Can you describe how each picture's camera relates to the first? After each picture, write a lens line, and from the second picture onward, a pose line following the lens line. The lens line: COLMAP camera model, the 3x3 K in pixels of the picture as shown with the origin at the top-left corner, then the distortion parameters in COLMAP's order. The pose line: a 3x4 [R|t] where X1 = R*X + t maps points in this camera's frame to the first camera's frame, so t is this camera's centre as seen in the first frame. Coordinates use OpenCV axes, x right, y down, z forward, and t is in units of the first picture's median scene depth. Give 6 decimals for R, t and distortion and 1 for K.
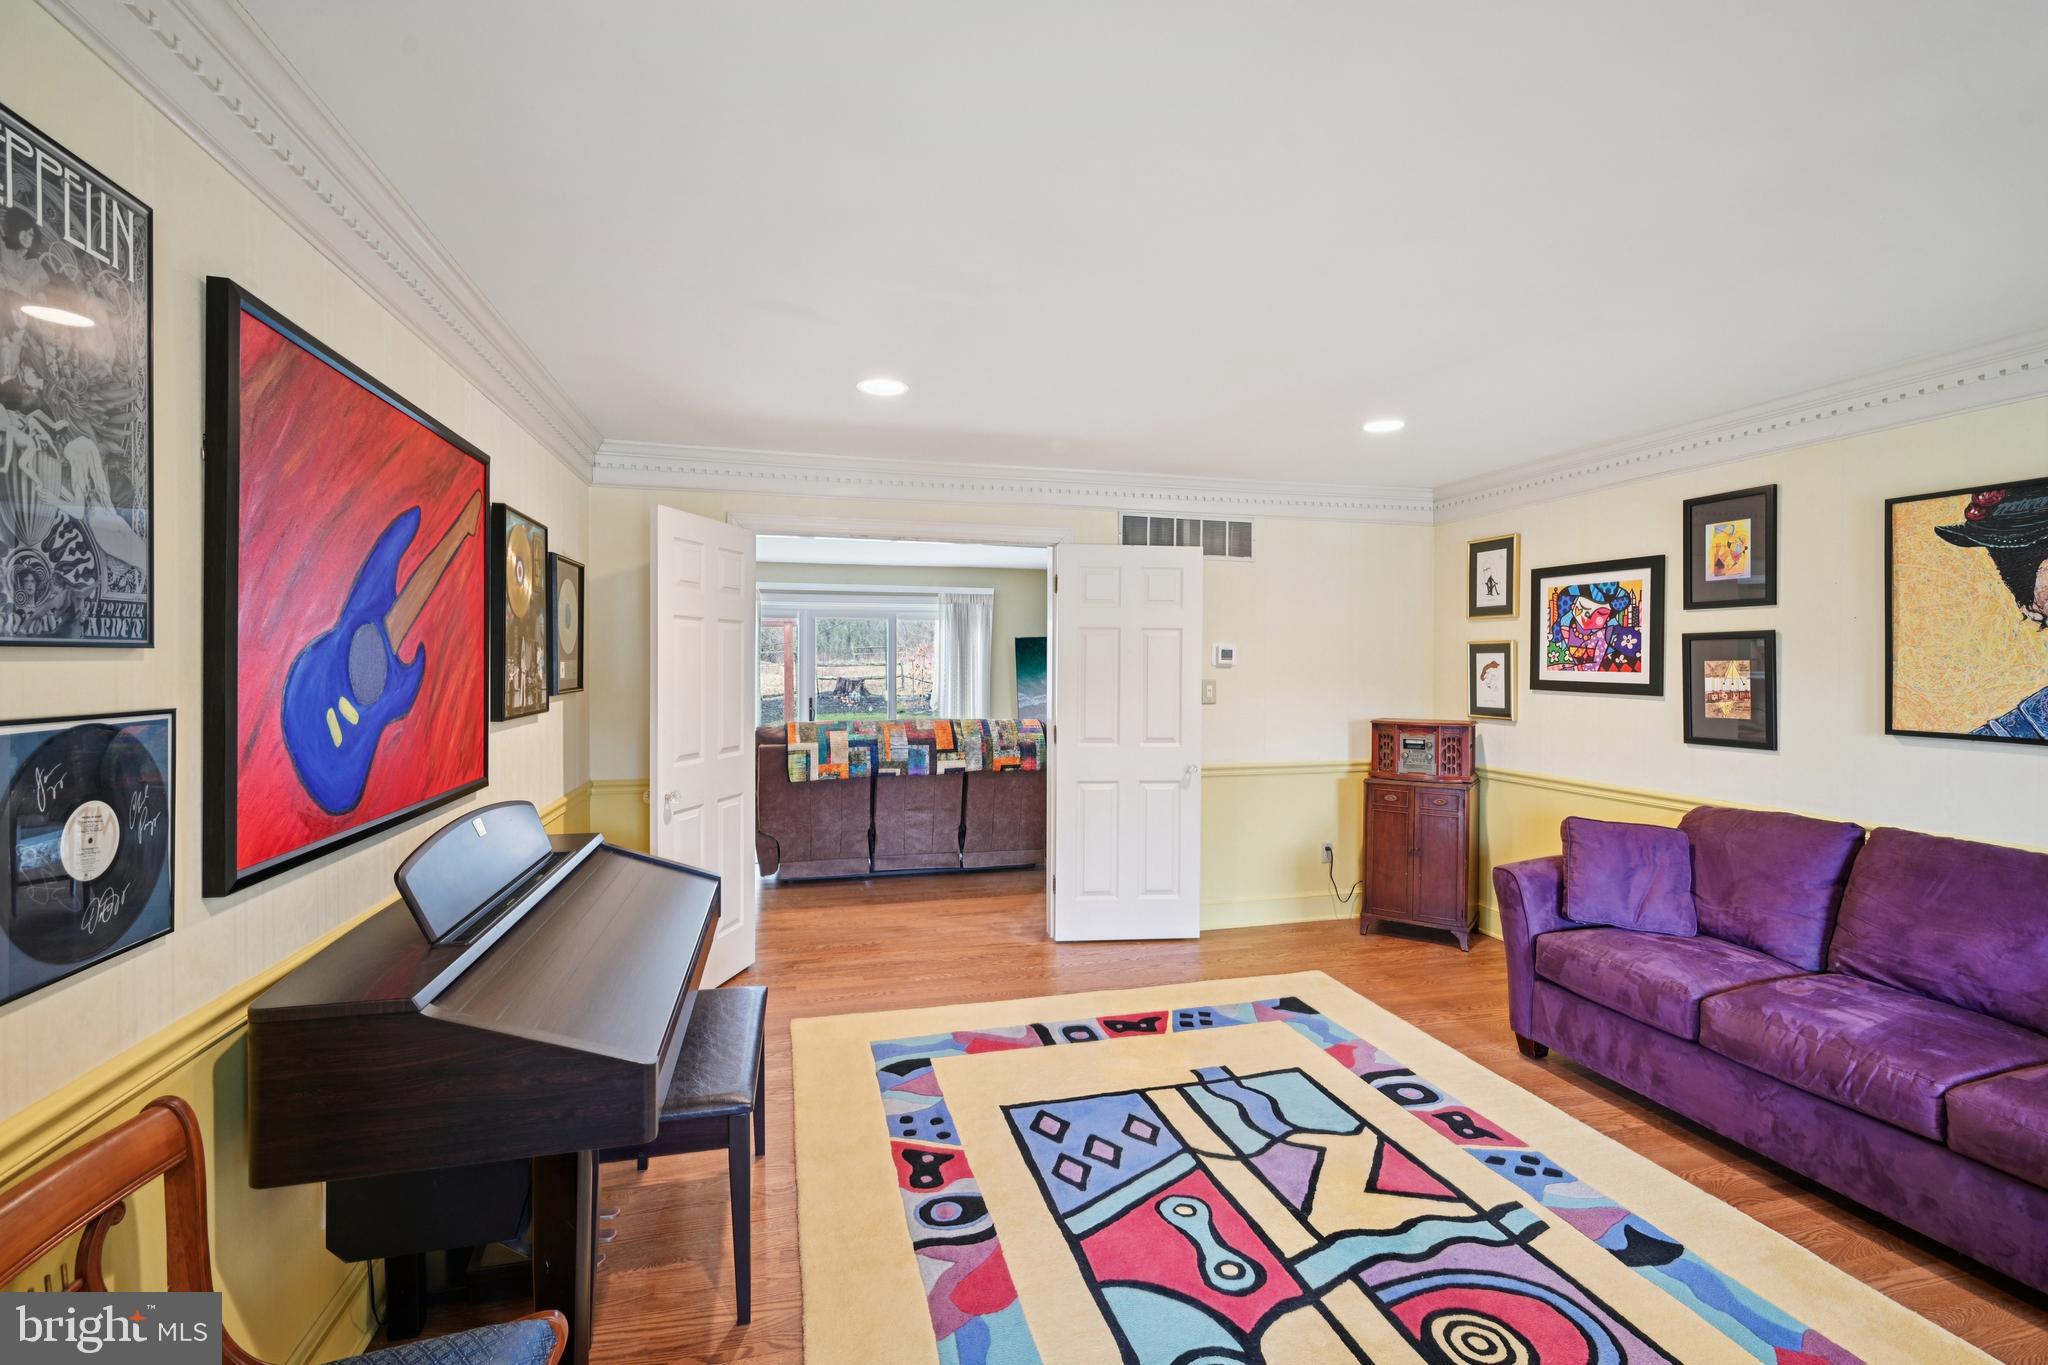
lens RADIAL K [[914.1, 0, 1039.2], [0, 914.1, 667.6], [0, 0, 1]] dist [0.000773, 0.000476]
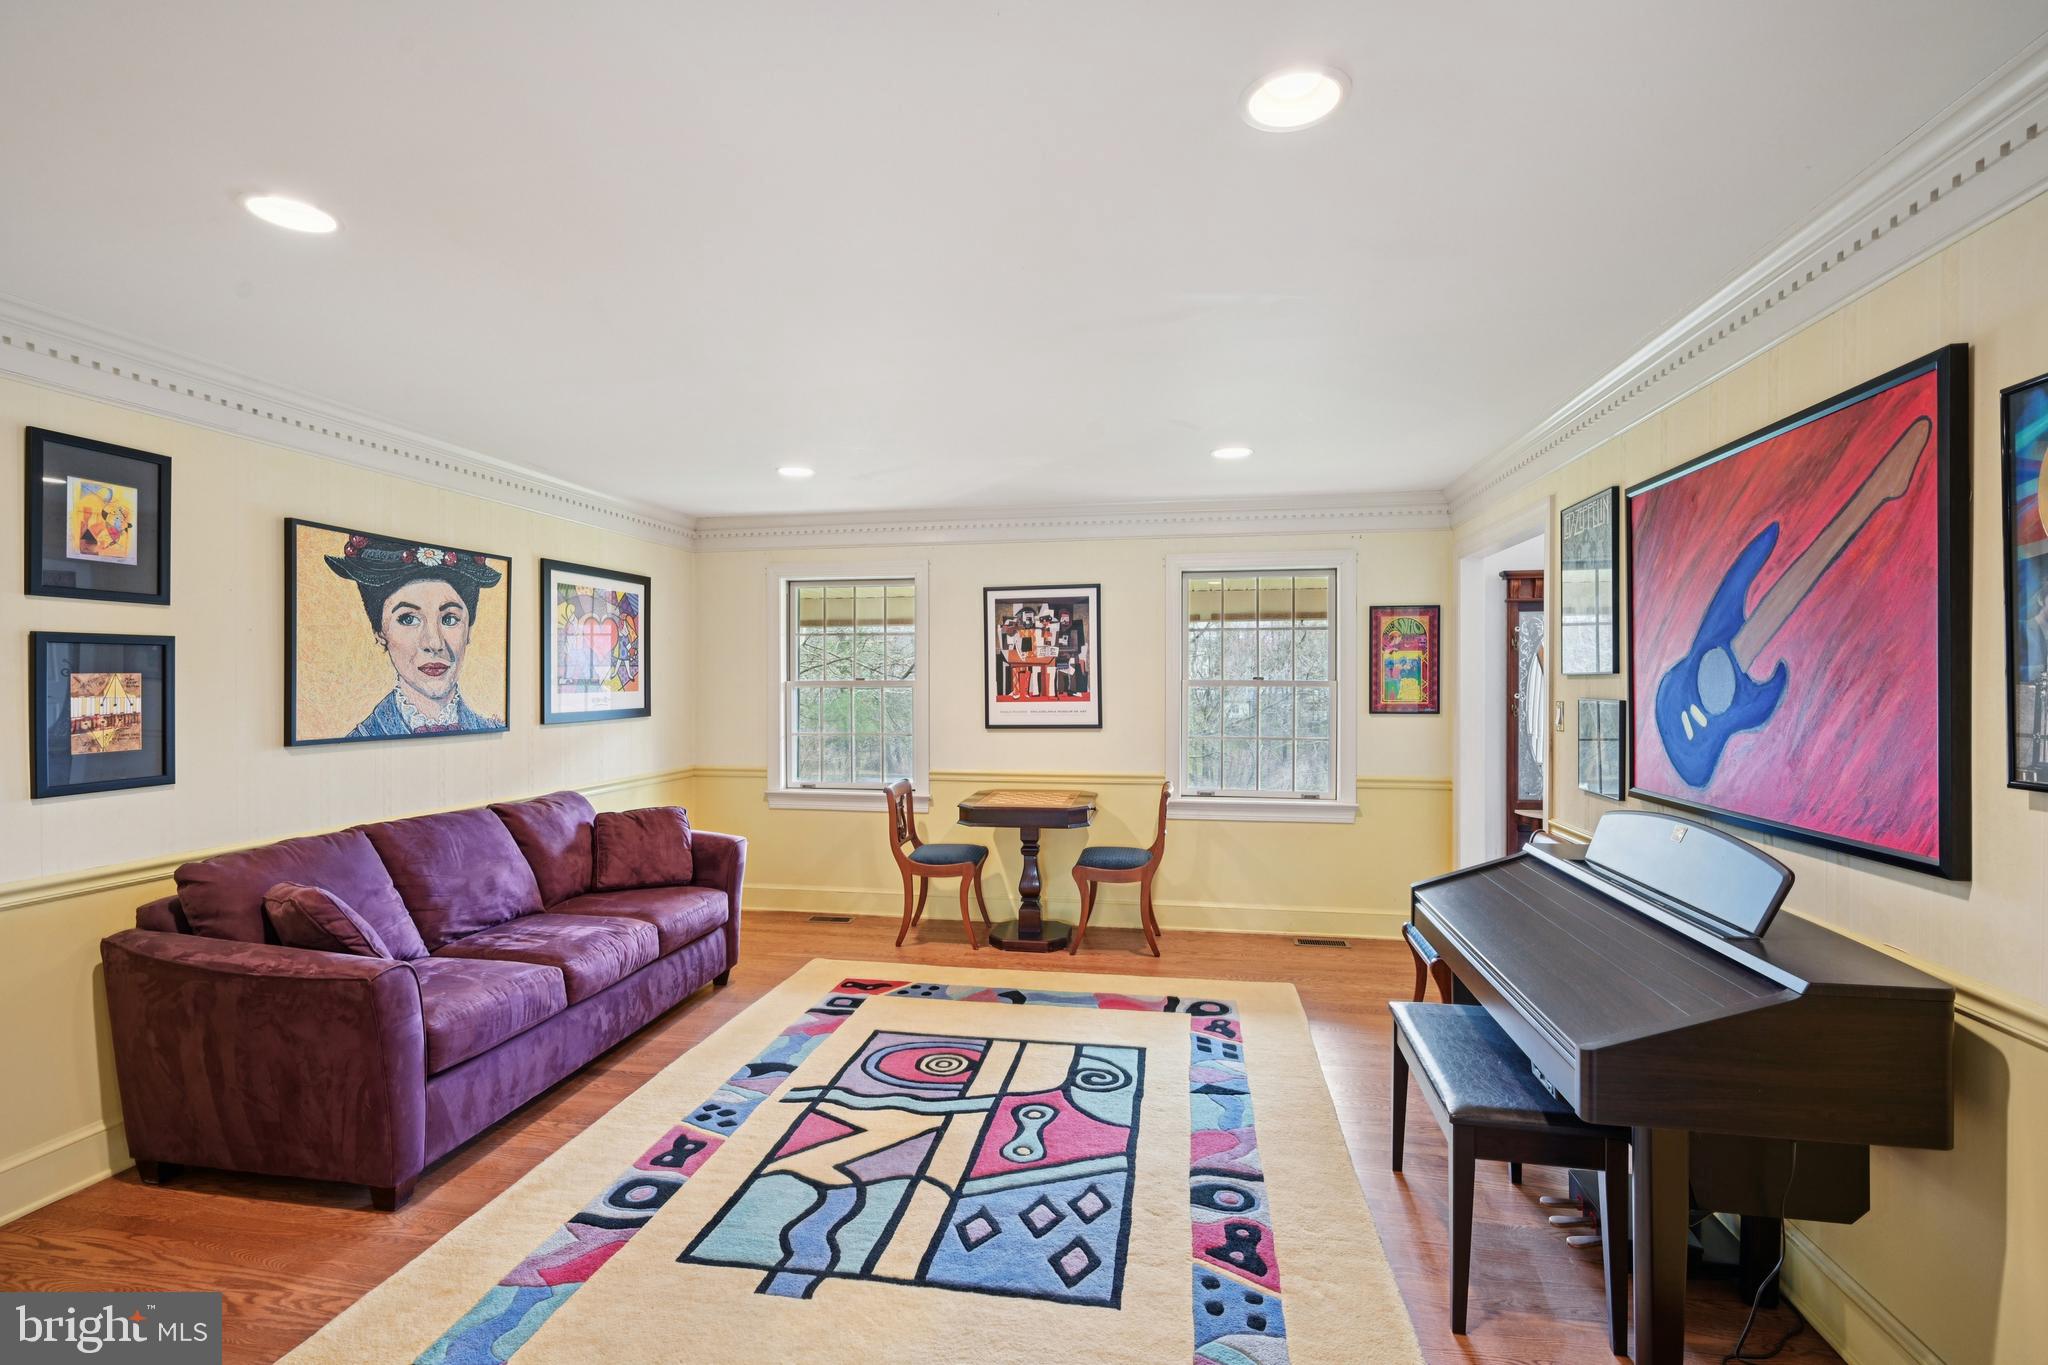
lens RADIAL K [[914.1, 0, 1028.0], [0, 914.1, 681.1], [0, 0, 1]] dist [0.000773, 0.000476]
pose [[-0.901053, -0.003424, 0.433696, -0.297770], [-0.000298, 0.999973, 0.007277, -0.009016], [-0.433709, 0.006428, -0.901030, 1.750104]]
